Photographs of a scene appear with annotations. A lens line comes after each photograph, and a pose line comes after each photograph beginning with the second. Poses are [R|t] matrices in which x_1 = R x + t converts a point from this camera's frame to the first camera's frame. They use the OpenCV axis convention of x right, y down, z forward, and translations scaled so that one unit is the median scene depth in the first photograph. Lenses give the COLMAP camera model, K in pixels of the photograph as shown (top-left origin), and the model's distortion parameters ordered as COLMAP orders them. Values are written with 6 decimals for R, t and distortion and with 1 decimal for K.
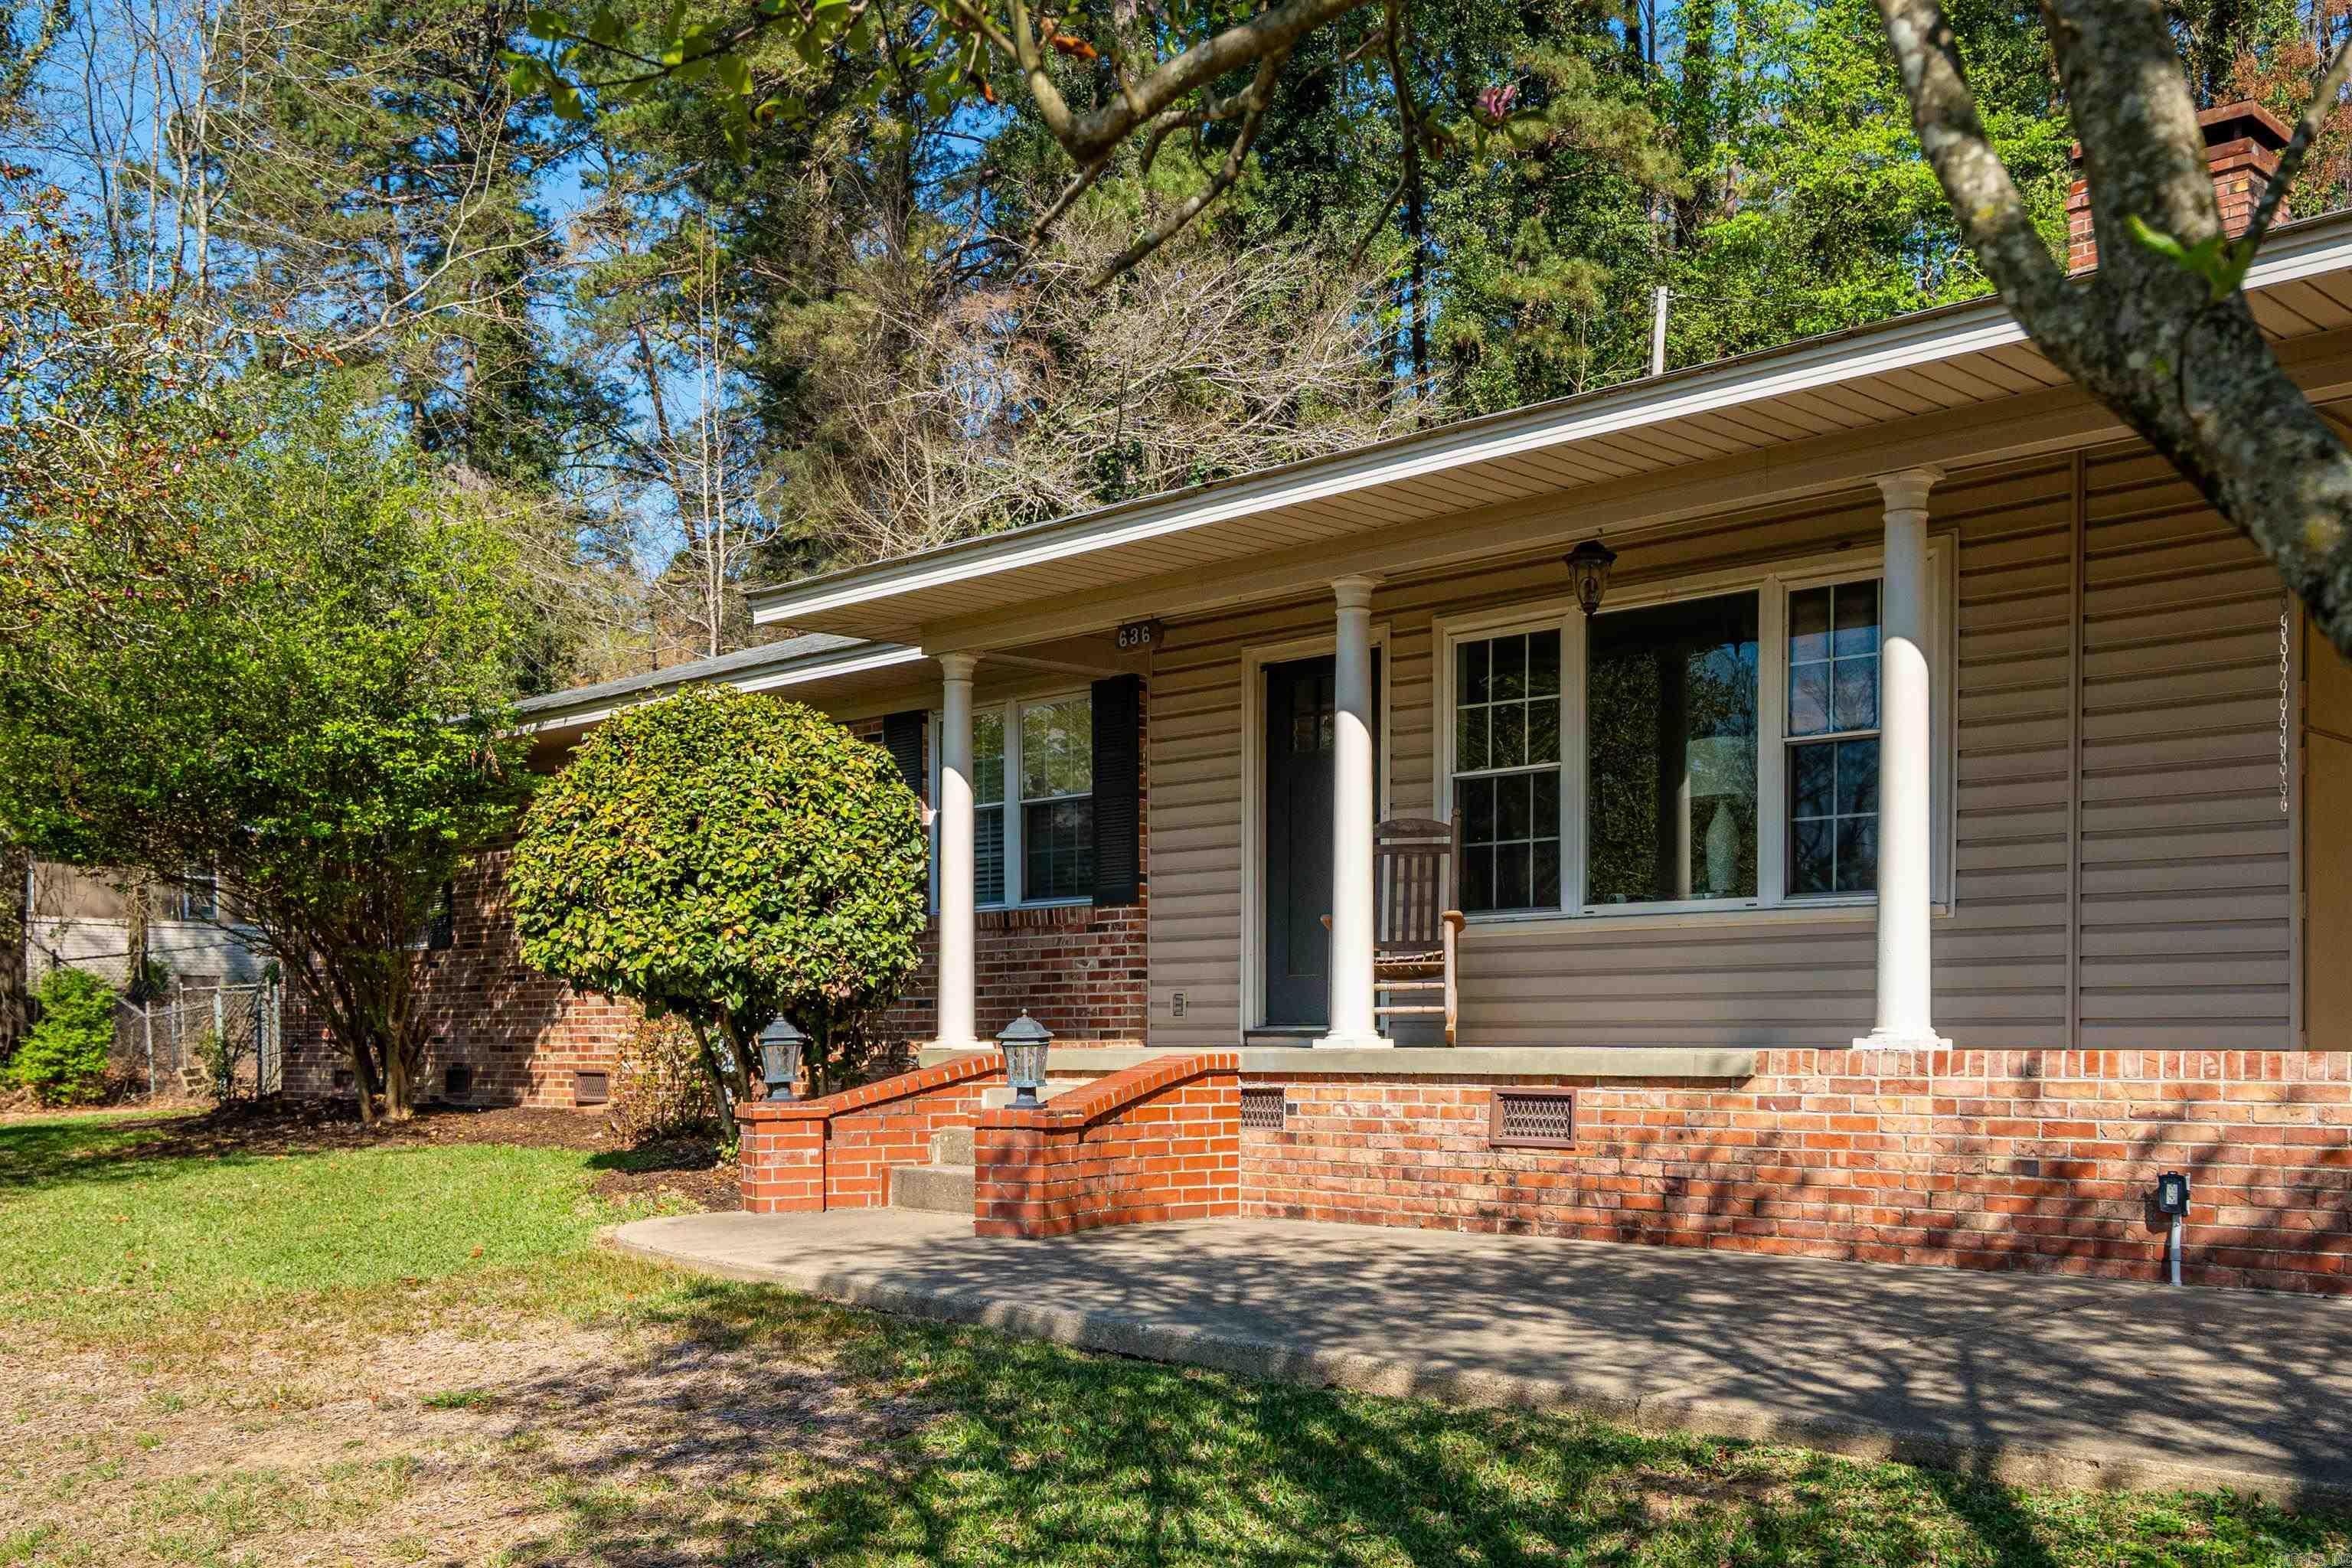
lens RADIAL K [[2312.3, 0, 1173.5], [0, 2312.3, 798.9], [0, 0, 1]] dist [0.016936, 0.000000]
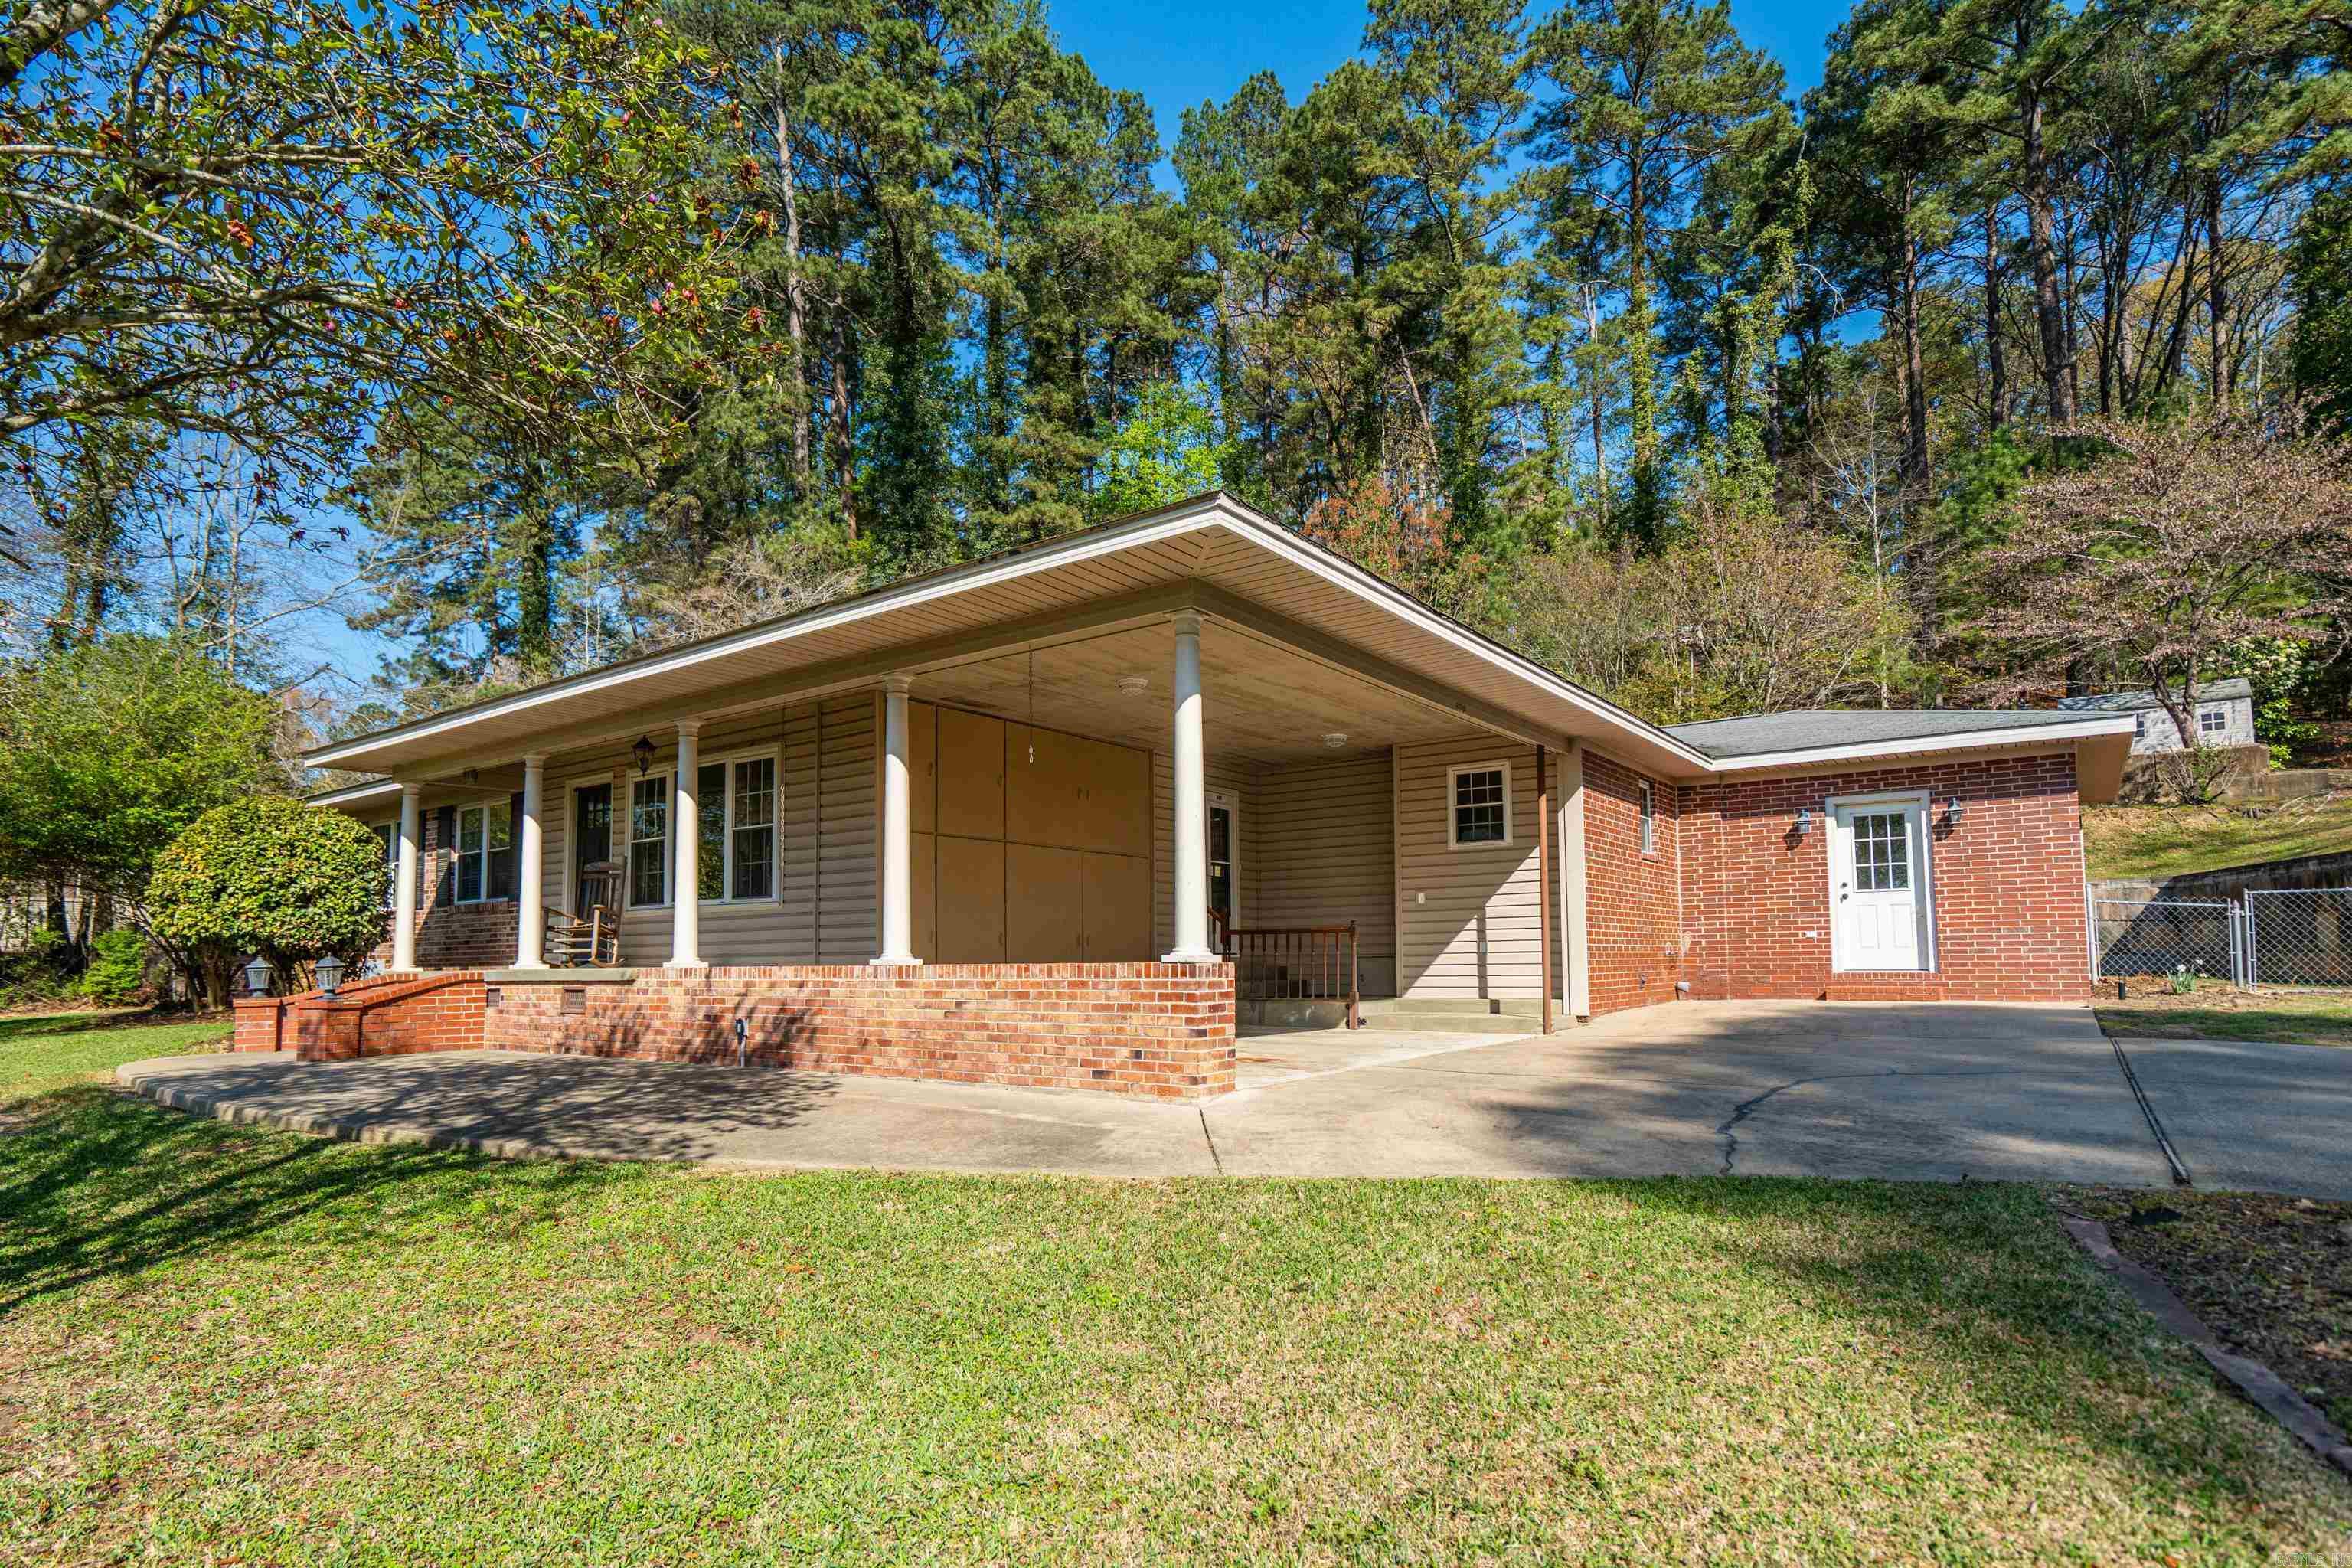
lens RADIAL K [[1188.2, 0, 1180.0], [0, 1188.2, 759.9], [0, 0, 1]] dist [0.001347, -0.000448]
pose [[0.986494, 0.015451, 0.163066, 0.486976], [-0.005202, 0.997994, -0.063091, -0.020367], [-0.163714, 0.061390, 0.984596, -0.204811]]
